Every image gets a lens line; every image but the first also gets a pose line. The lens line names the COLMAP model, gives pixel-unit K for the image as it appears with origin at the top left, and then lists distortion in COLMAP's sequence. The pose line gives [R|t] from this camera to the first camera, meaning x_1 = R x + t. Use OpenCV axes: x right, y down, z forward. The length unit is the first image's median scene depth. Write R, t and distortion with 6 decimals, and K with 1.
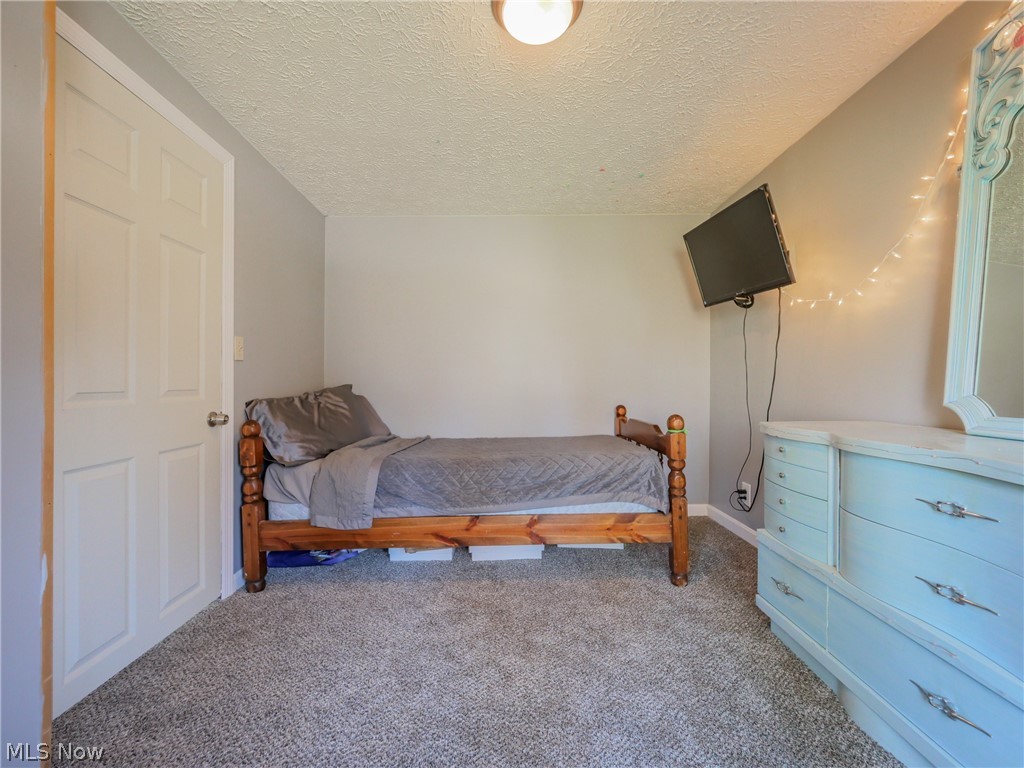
lens RADIAL K [[436.3, 0, 514.5], [0, 436.3, 381.9], [0, 0, 1]] dist [-0.002673, -0.000617]
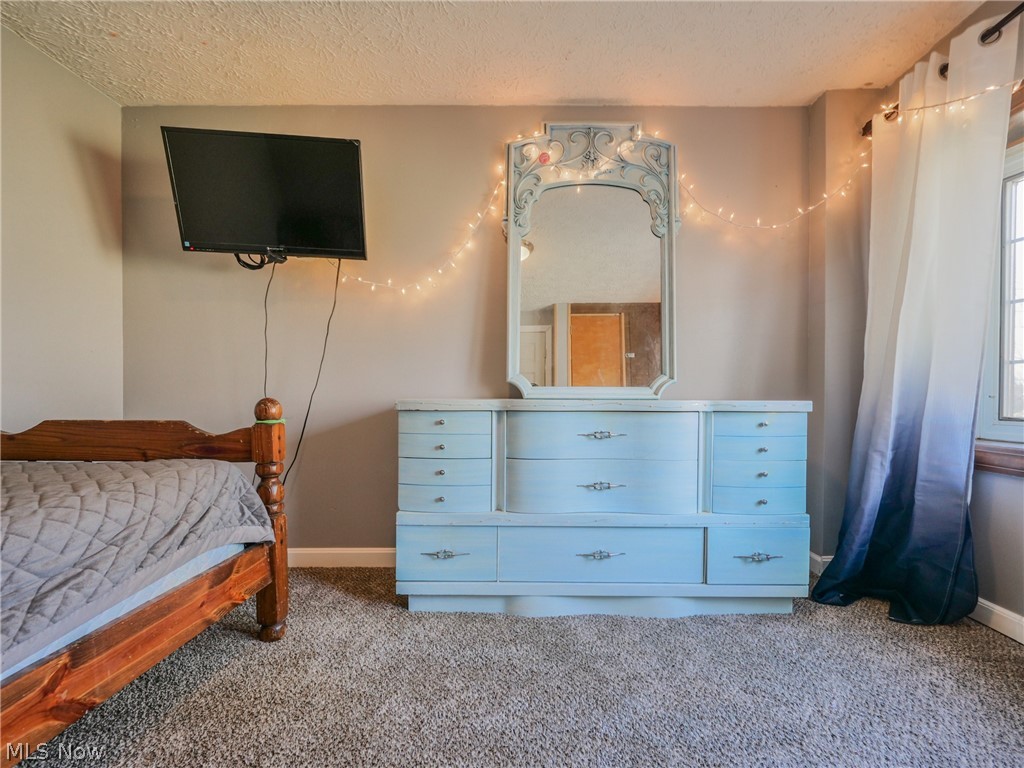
lens RADIAL K [[468.1, 0, 513.8], [0, 468.1, 408.7], [0, 0, 1]] dist [-0.001716, -0.000251]
pose [[0.026592, -0.018701, 0.999471, -0.369616], [-0.009137, 0.999779, 0.018950, 0.075683], [-0.999605, -0.009636, 0.026415, 0.604530]]
